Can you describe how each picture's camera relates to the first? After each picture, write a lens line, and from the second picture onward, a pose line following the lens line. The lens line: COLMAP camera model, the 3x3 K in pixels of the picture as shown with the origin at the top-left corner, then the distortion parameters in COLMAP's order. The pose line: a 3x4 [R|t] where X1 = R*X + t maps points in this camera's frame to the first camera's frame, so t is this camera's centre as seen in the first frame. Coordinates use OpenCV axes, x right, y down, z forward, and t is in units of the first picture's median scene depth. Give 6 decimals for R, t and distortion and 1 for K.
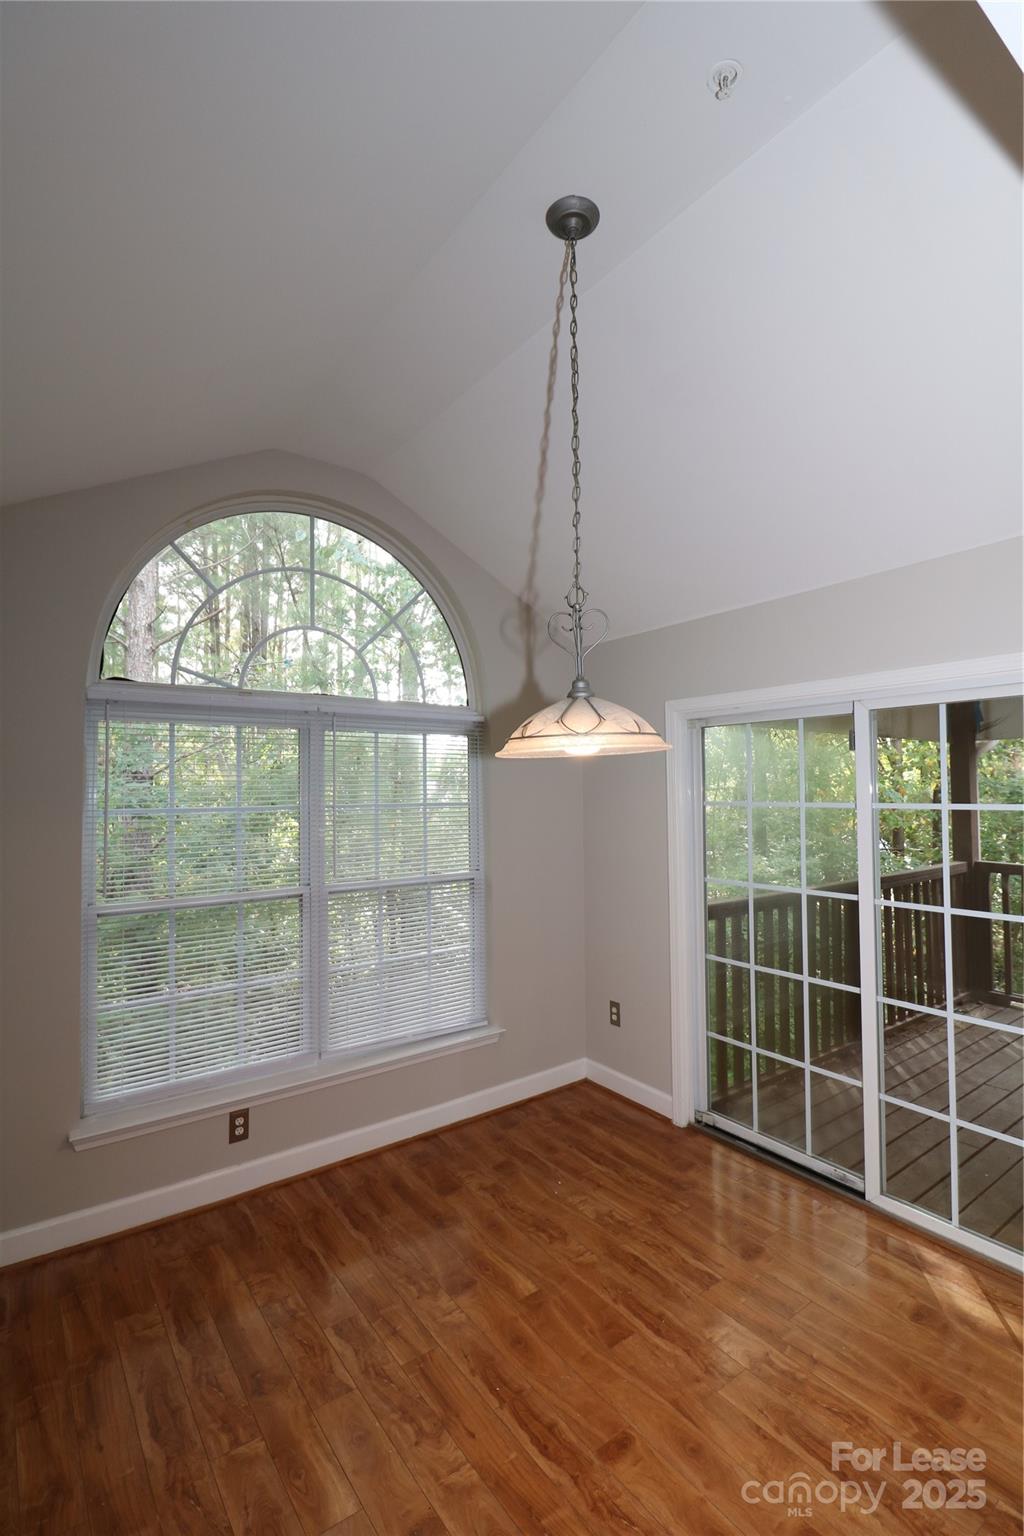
lens RADIAL K [[701.5, 0, 512.0], [0, 701.5, 768.0], [0, 0, 1]] dist [-0.002999, -0.010144]
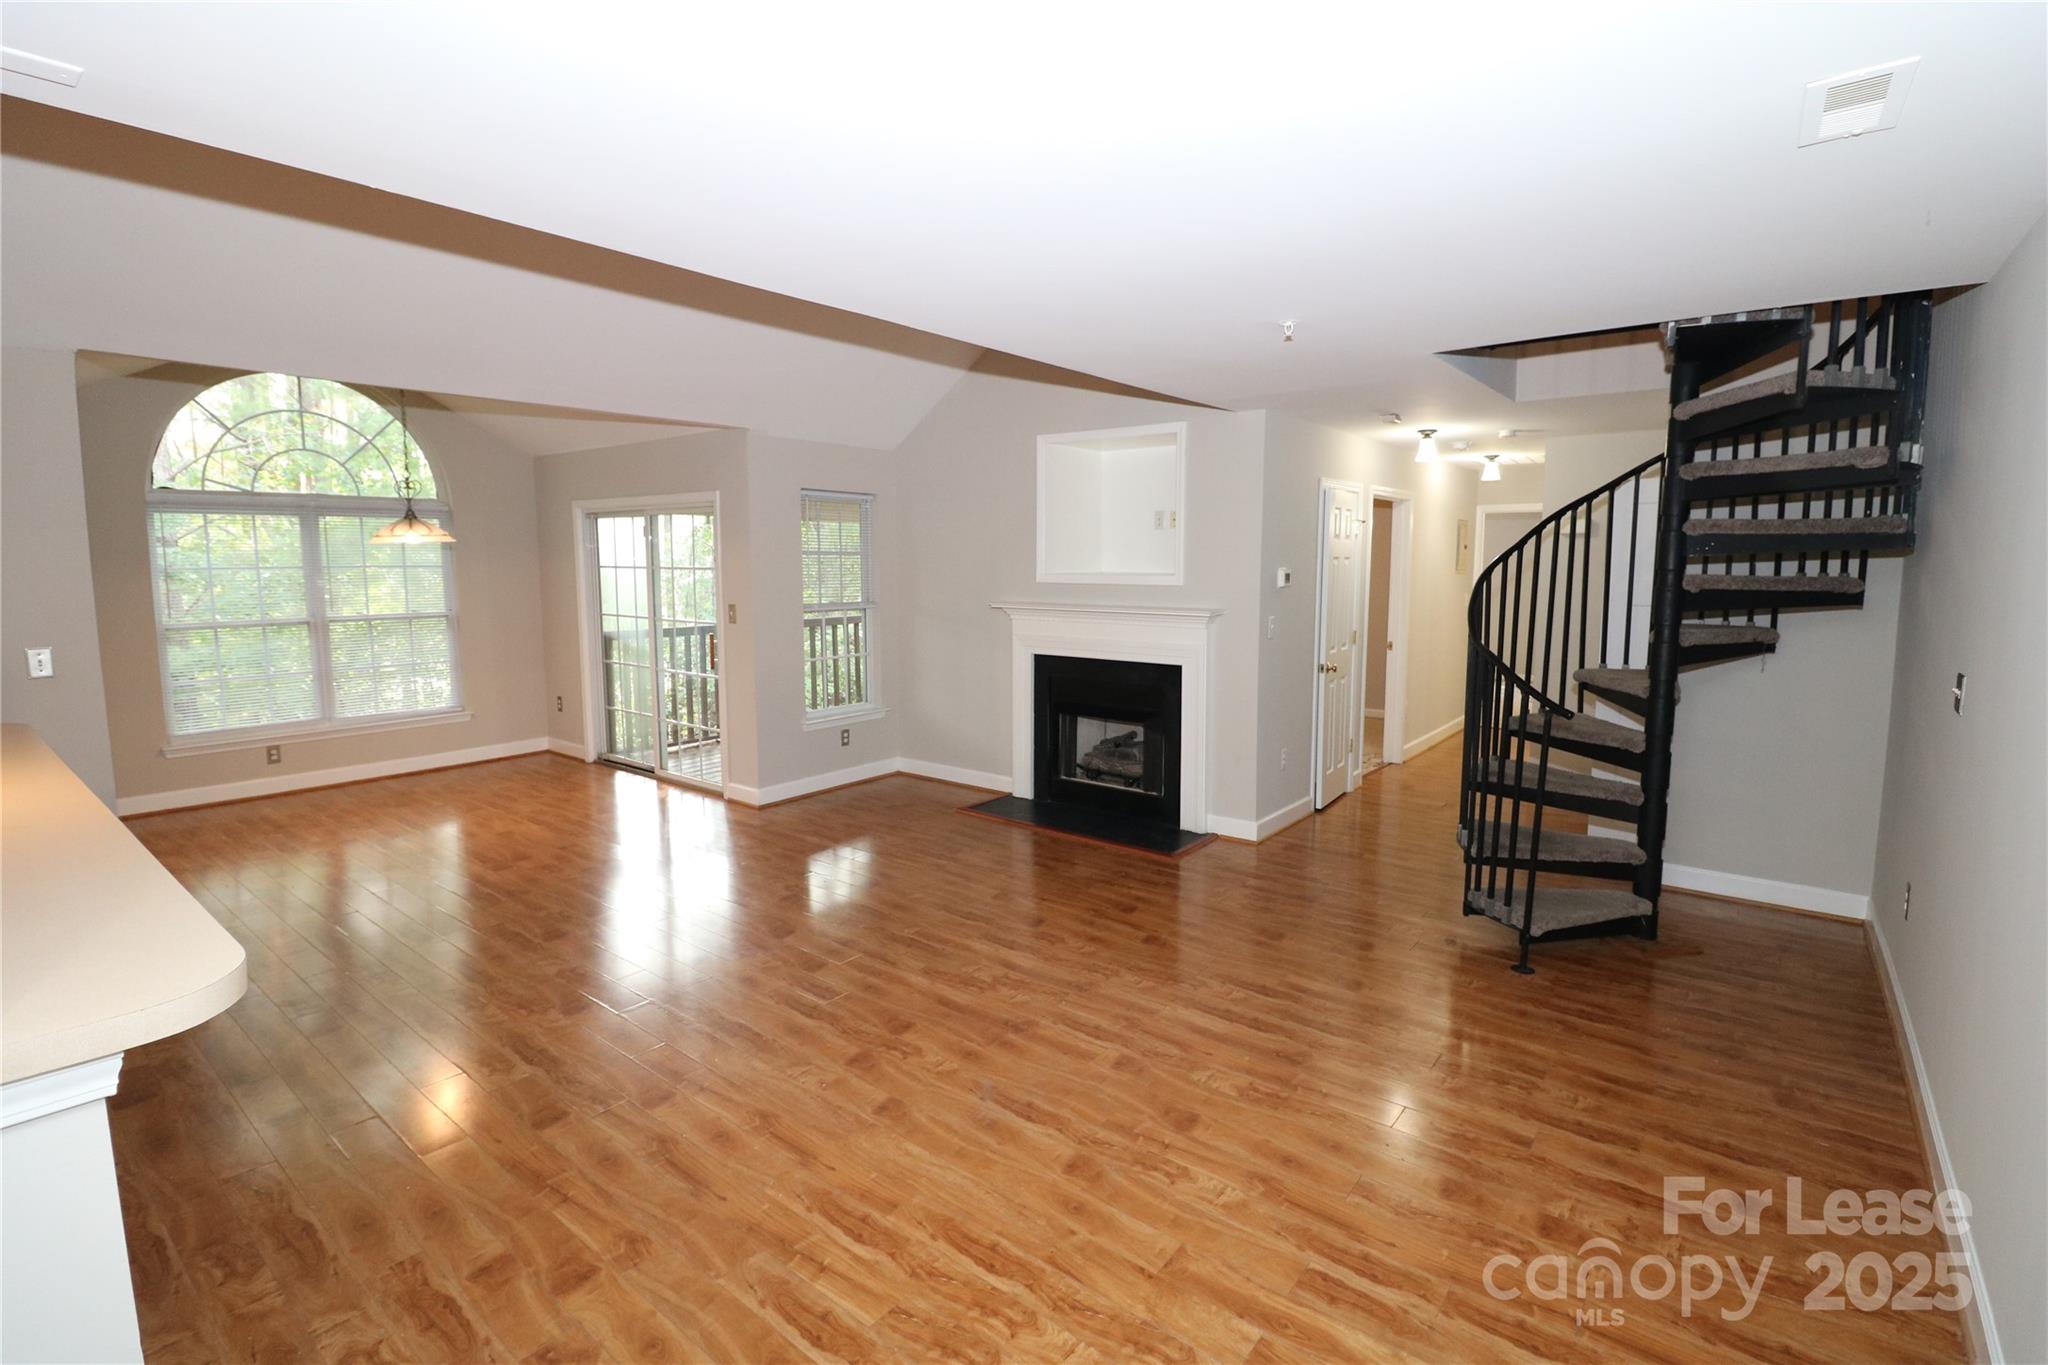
lens RADIAL K [[935.4, 0, 1029.6], [0, 935.4, 656.5], [0, 0, 1]] dist [-0.002999, -0.010144]
pose [[0.965192, -0.017550, 0.260955, 0.792162], [-0.019387, 0.990201, 0.138299, -0.071180], [-0.260825, -0.138544, 0.955393, -1.592872]]
